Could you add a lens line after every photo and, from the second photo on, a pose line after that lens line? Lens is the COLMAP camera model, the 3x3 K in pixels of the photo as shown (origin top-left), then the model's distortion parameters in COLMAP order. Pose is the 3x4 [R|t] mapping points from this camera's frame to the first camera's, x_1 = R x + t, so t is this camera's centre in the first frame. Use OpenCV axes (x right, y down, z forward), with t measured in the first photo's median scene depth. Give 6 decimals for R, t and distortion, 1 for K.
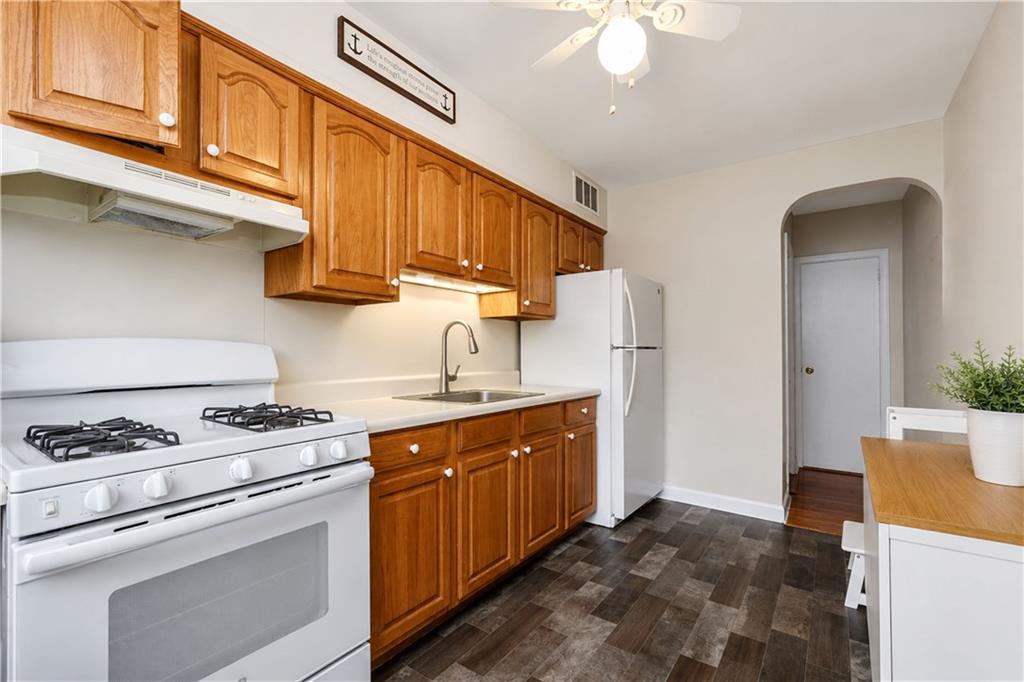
lens RADIAL K [[466.6, 0, 497.6], [0, 466.6, 347.2], [0, 0, 1]] dist [0.000184, -0.000035]
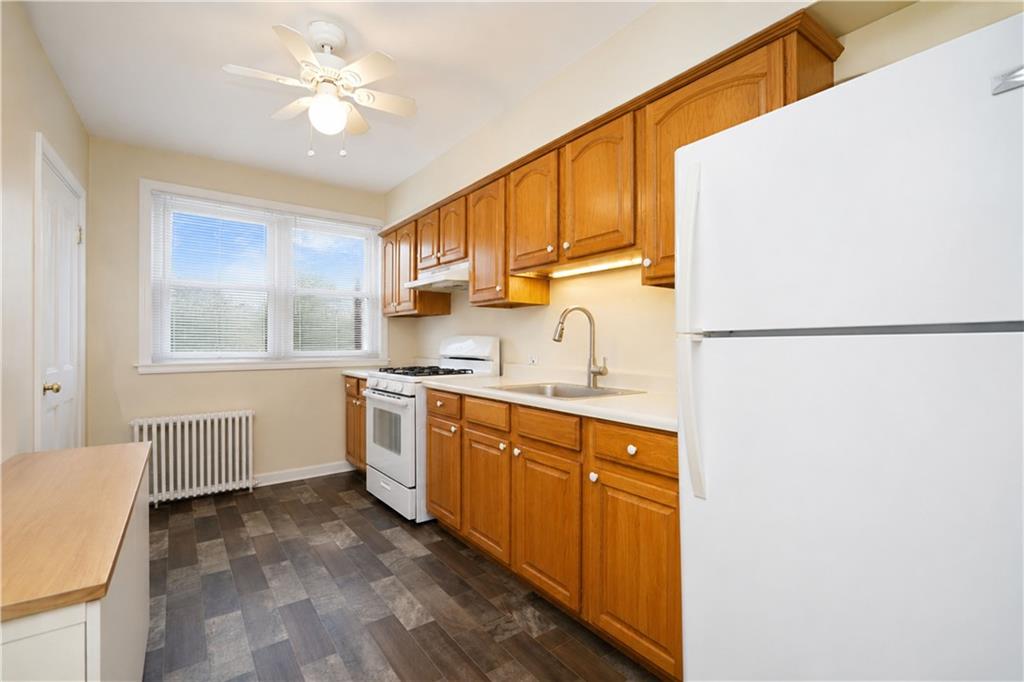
lens RADIAL K [[466.6, 0, 497.6], [0, 466.6, 347.2], [0, 0, 1]] dist [0.000184, -0.000035]
pose [[-0.332301, 0.012024, -0.943097, 0.953604], [0.004416, 0.999928, 0.011193, 0.010116], [0.943163, -0.000445, -0.332330, 1.314710]]
